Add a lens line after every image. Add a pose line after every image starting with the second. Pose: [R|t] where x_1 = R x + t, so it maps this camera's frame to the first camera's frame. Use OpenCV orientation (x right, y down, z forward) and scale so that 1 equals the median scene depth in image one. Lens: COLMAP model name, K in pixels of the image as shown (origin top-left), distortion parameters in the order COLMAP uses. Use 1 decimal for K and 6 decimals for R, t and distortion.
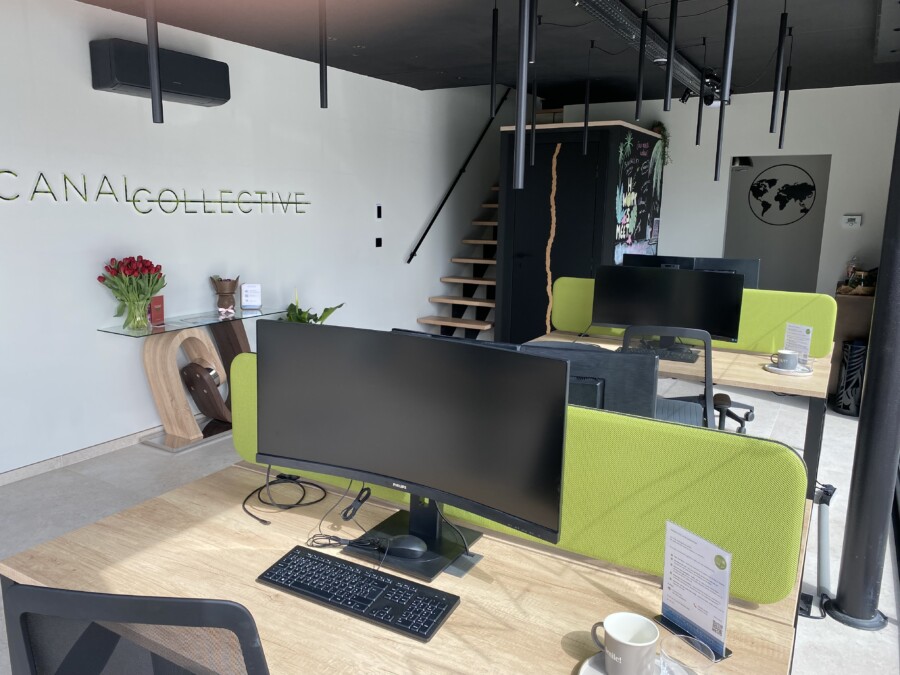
lens RADIAL K [[675.0, 0, 450.0], [0, 675.0, 337.5], [0, 0, 1]] dist [0.047614, -0.073837]
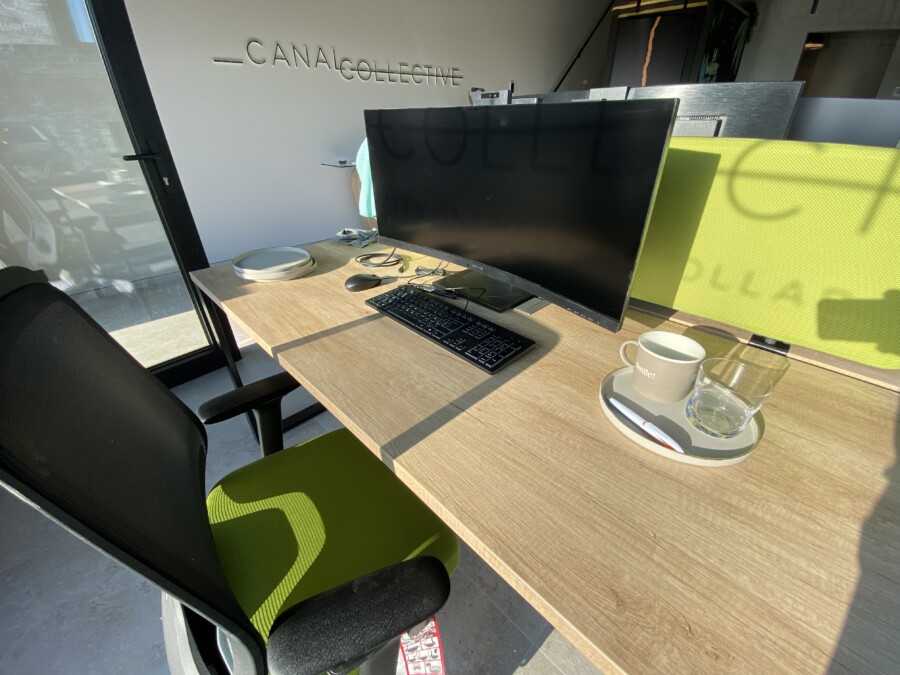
lens RADIAL K [[365.5, 0, 453.2], [0, 365.5, 340.4], [0, 0, 1]] dist [-0.009744, -0.000213]
pose [[0.967390, 0.108902, -0.228685, 0.011061], [-0.022636, 0.936411, 0.350174, 0.060038], [0.252278, -0.333578, 0.908340, 0.133668]]
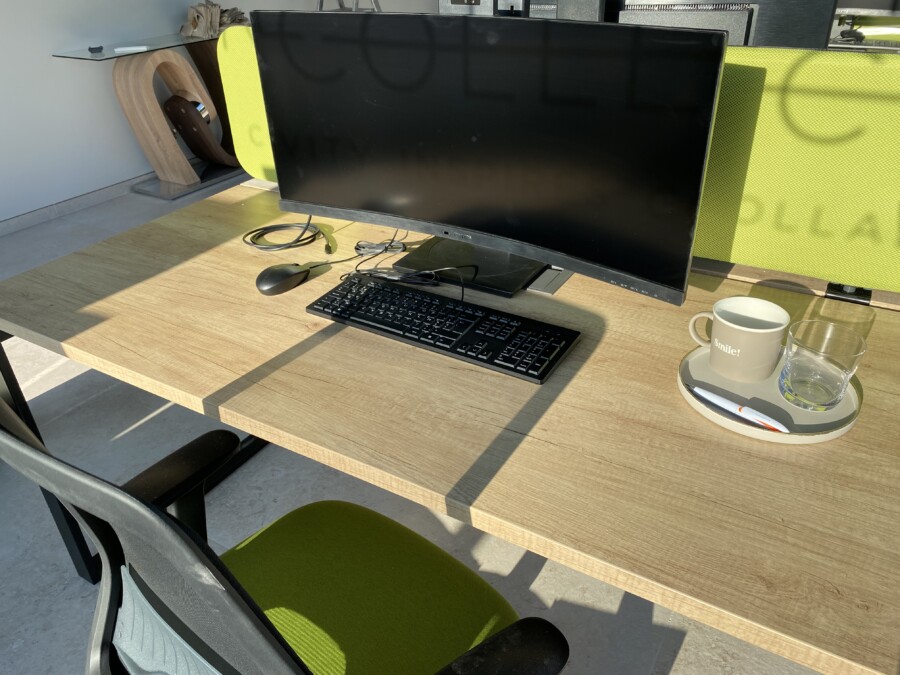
lens RADIAL K [[694.7, 0, 447.8], [0, 694.7, 348.0], [0, 0, 1]] dist [-0.071525, 0.116180]
pose [[0.999034, -0.037913, -0.022215, -0.026938], [0.043357, 0.932736, 0.357944, 0.039771], [0.007150, -0.358562, 0.933479, 0.079577]]
